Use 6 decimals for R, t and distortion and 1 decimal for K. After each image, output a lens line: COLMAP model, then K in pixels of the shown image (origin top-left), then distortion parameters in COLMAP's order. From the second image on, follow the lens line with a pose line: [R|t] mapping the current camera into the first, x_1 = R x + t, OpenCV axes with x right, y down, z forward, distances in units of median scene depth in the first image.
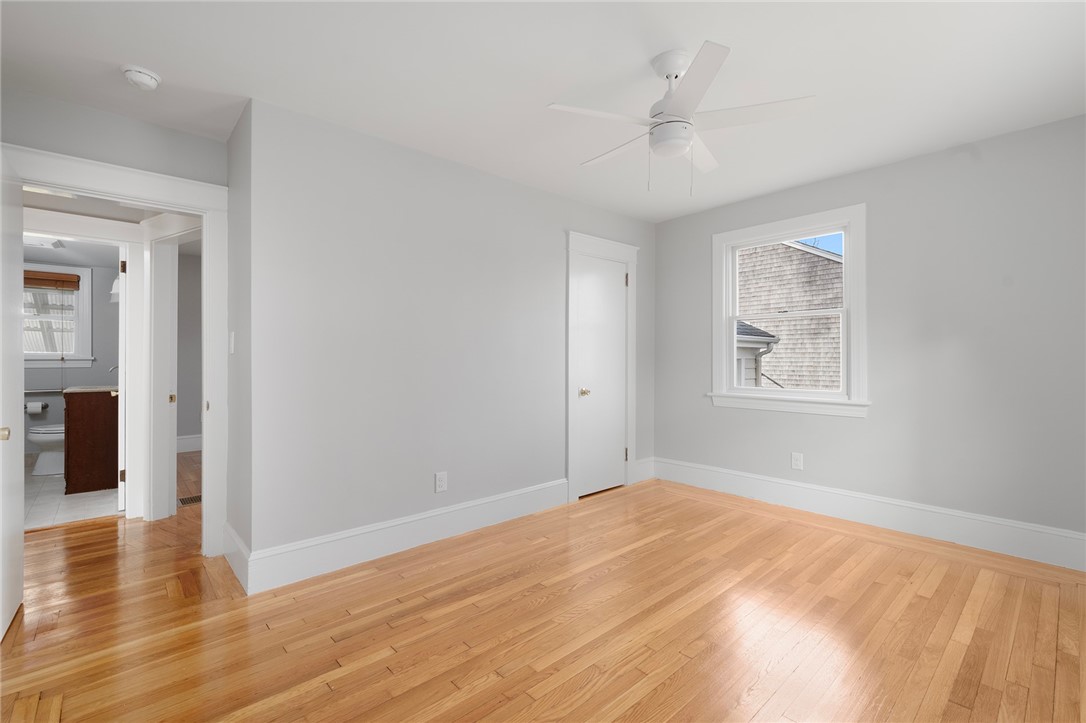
lens RADIAL K [[481.2, 0, 544.0], [0, 481.2, 360.3], [0, 0, 1]] dist [0.002004, 0.000176]
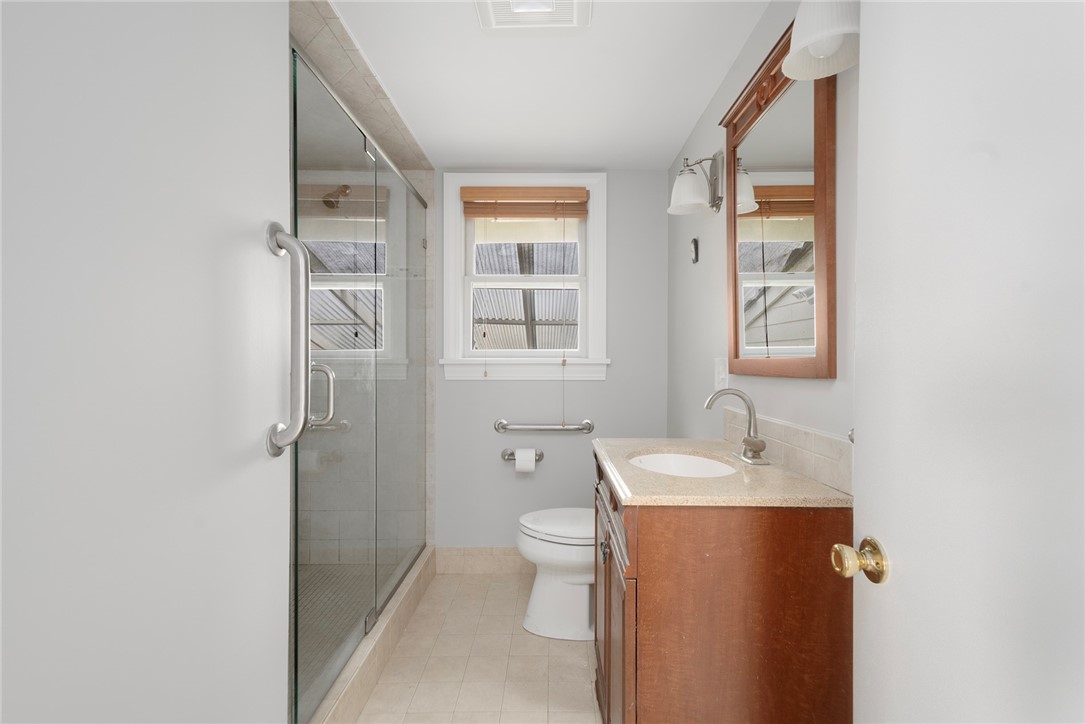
lens RADIAL K [[480.7, 0, 542.7], [0, 480.7, 361.8], [0, 0, 1]] dist [0.002004, 0.000176]
pose [[0.730957, -0.002567, -0.682419, -0.345927], [0.001465, 0.999997, -0.002192, -0.001281], [0.682422, 0.000602, 0.730958, 0.318763]]
